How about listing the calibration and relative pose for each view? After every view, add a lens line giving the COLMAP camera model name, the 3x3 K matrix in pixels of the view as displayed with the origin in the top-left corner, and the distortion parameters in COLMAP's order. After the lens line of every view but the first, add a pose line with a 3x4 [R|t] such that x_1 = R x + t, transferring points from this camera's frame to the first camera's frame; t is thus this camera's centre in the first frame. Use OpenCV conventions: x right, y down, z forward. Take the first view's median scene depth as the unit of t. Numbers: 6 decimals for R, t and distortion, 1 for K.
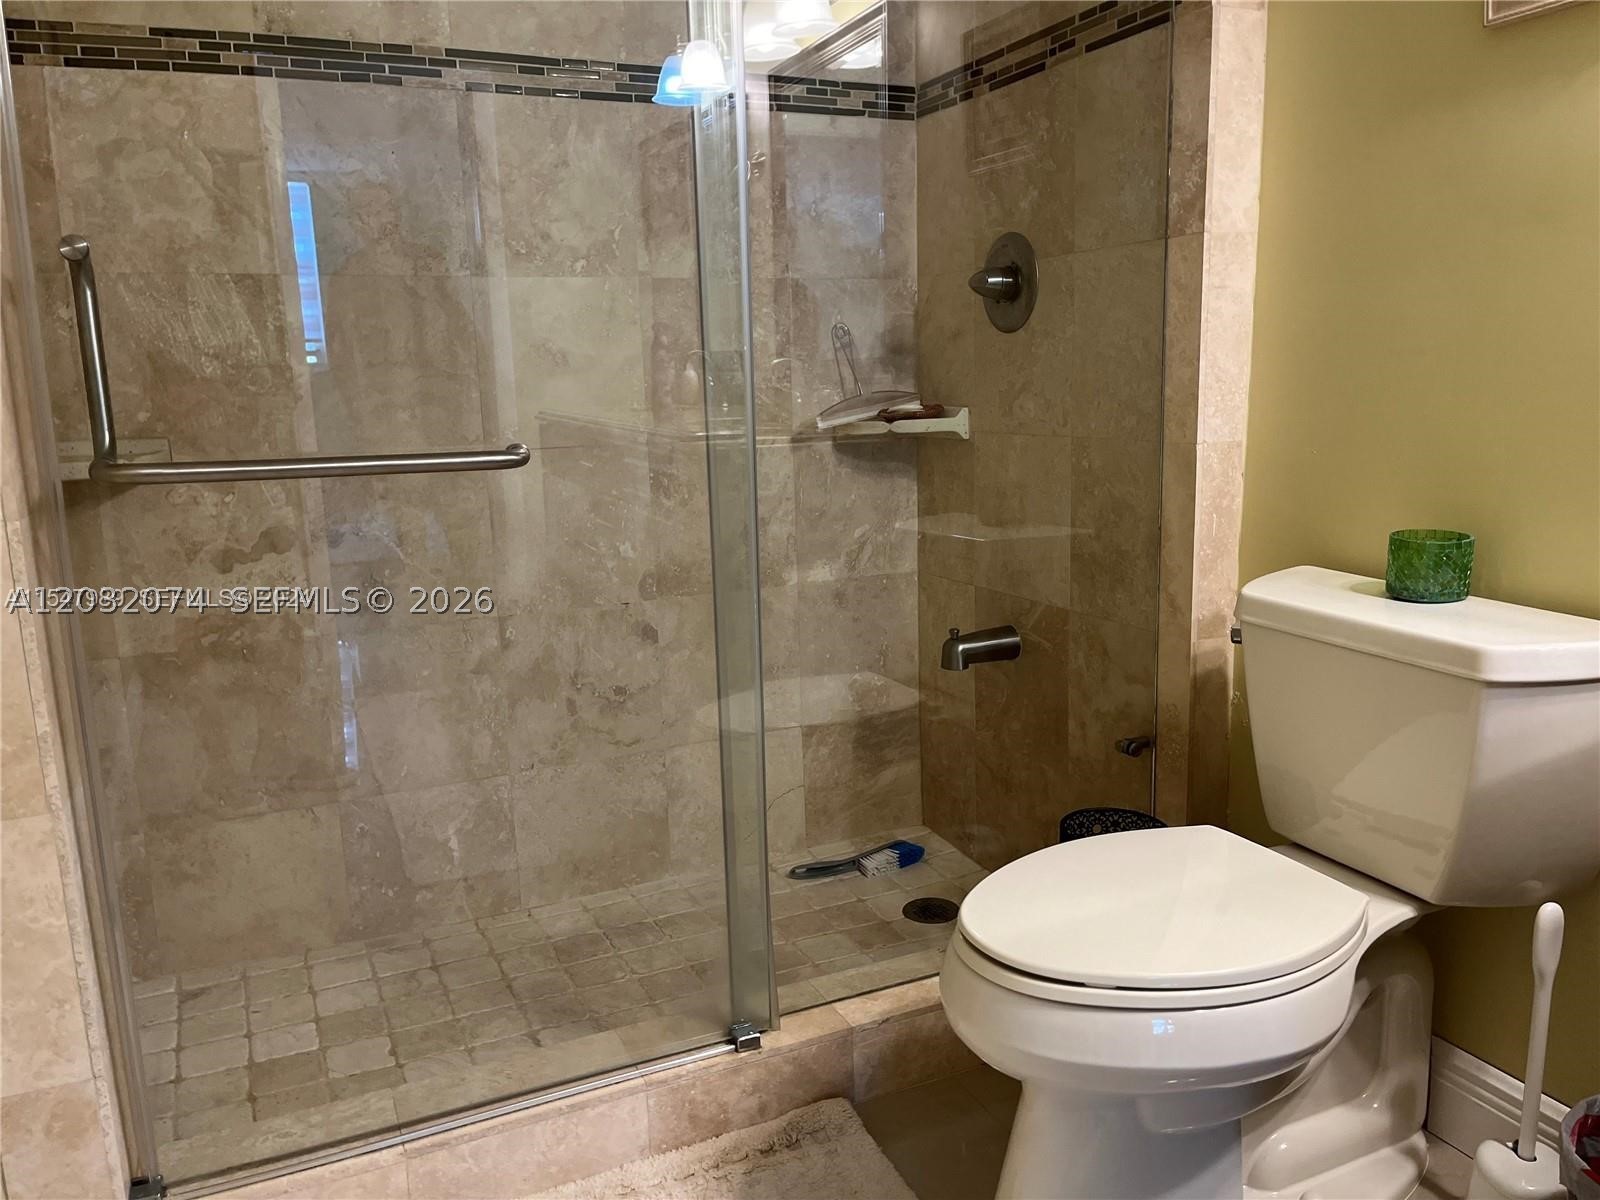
lens RADIAL K [[1245.4, 0, 826.7], [0, 1245.4, 602.9], [0, 0, 1]] dist [0.092616, -0.130966]
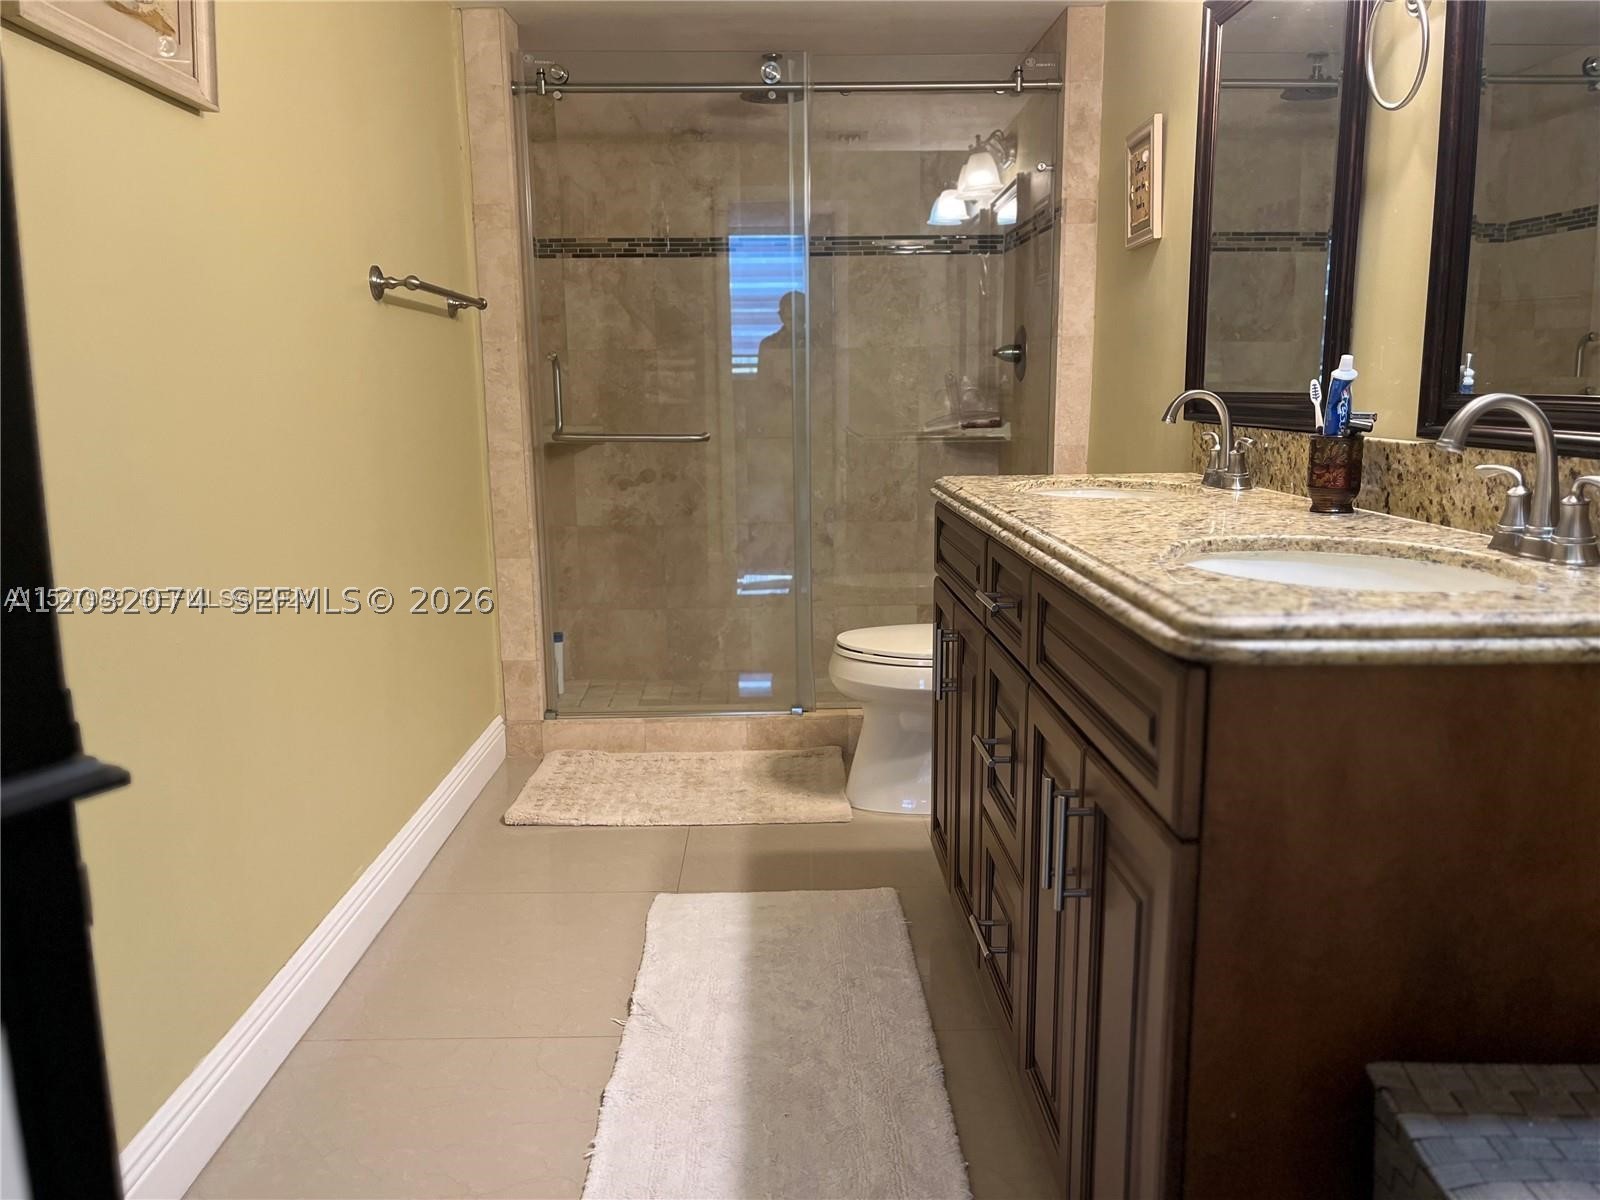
lens RADIAL K [[1203.4, 0, 795.6], [0, 1203.4, 614.1], [0, 0, 1]] dist [0.084014, -0.123810]
pose [[0.917489, 0.093126, -0.386705, 0.614466], [-0.088244, 0.995635, 0.030402, 0.099500], [0.387848, 0.006231, 0.921702, -0.782294]]
